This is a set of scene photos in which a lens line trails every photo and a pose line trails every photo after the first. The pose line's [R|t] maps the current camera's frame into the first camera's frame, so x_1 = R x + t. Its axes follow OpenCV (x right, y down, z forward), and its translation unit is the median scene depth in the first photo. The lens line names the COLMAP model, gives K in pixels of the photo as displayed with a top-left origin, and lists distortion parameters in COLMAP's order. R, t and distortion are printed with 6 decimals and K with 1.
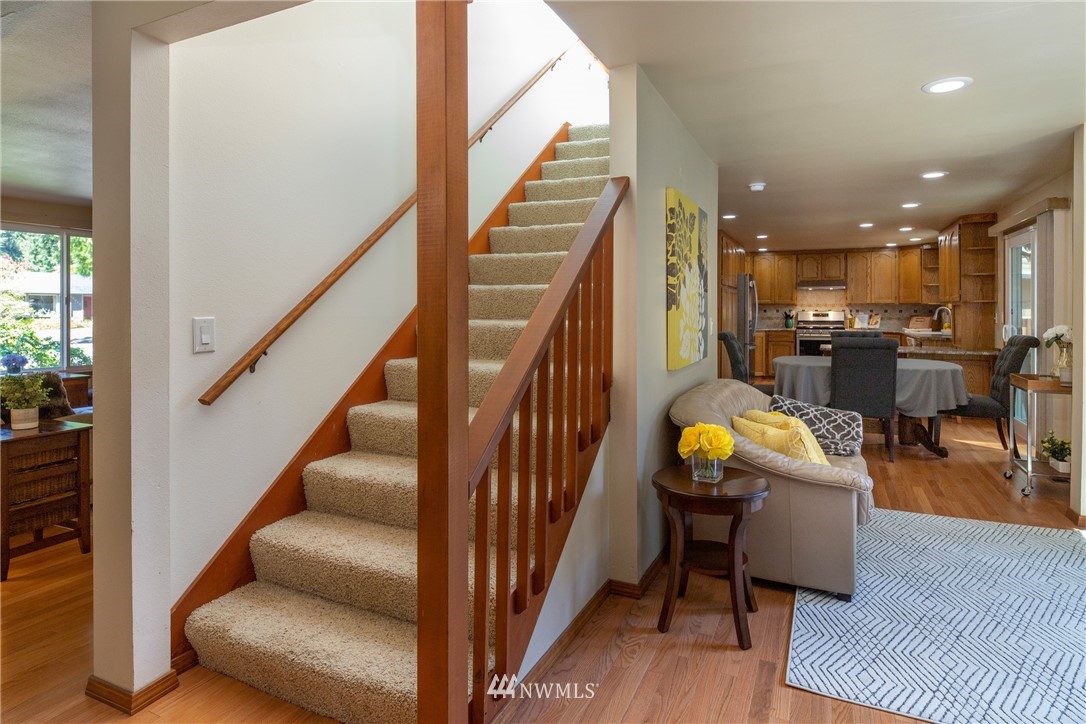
lens RADIAL K [[592.5, 0, 550.4], [0, 592.5, 310.7], [0, 0, 1]] dist [-0.000546, -0.002603]
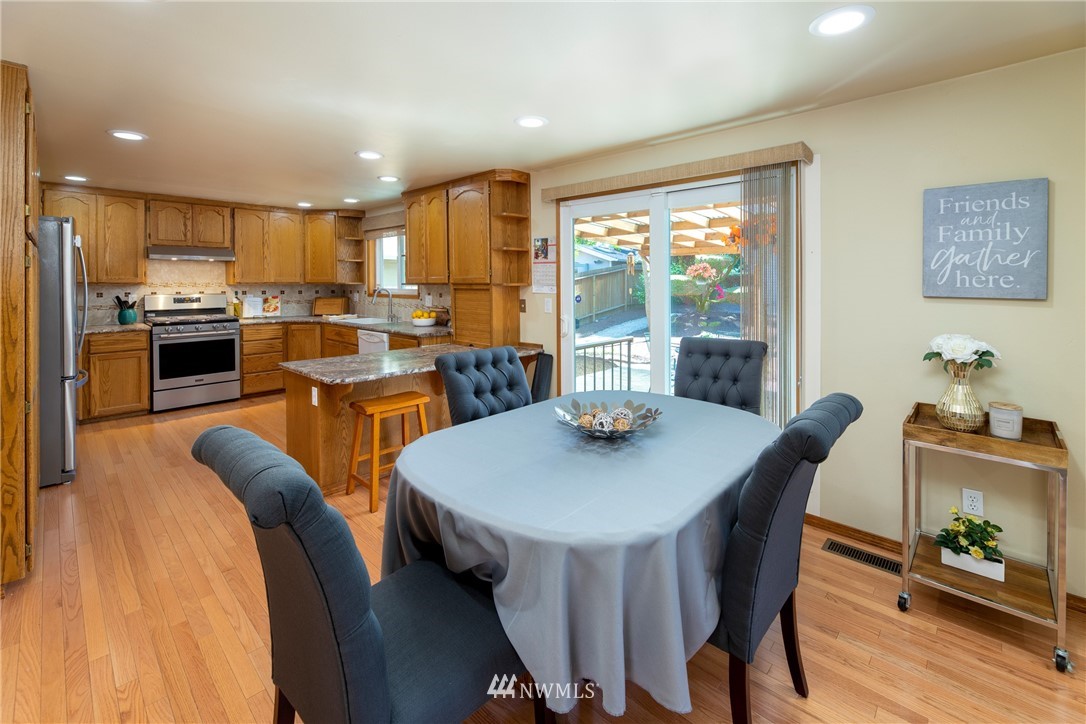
lens RADIAL K [[462.3, 0, 543.2], [0, 462.3, 287.9], [0, 0, 1]] dist [-0.000873, -0.000939]
pose [[0.310390, -0.014189, 0.950503, 0.107531], [0.002262, 0.999897, 0.014188, -0.013248], [-0.950607, -0.002254, 0.310390, 0.513196]]
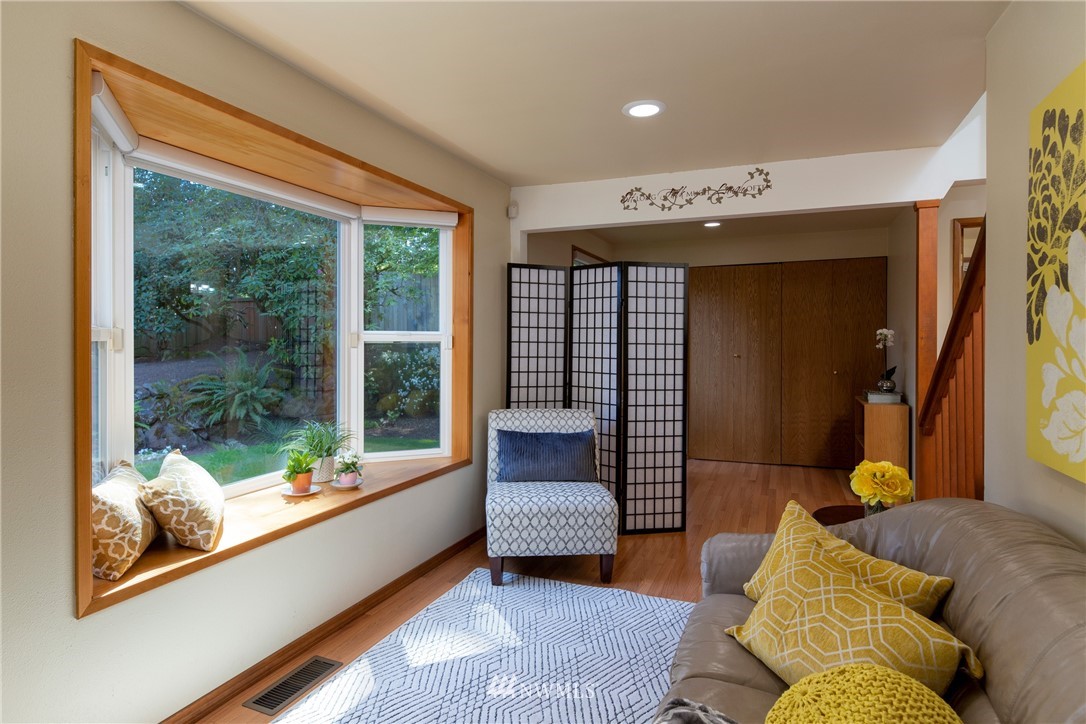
lens RADIAL K [[592.5, 0, 554.1], [0, 592.5, 342.2], [0, 0, 1]] dist [-0.000546, -0.002603]
pose [[-0.997628, -0.002902, -0.068780, 0.200820], [-0.003075, 0.999992, 0.002415, -0.000614], [0.068772, 0.002621, -0.997629, 0.450186]]
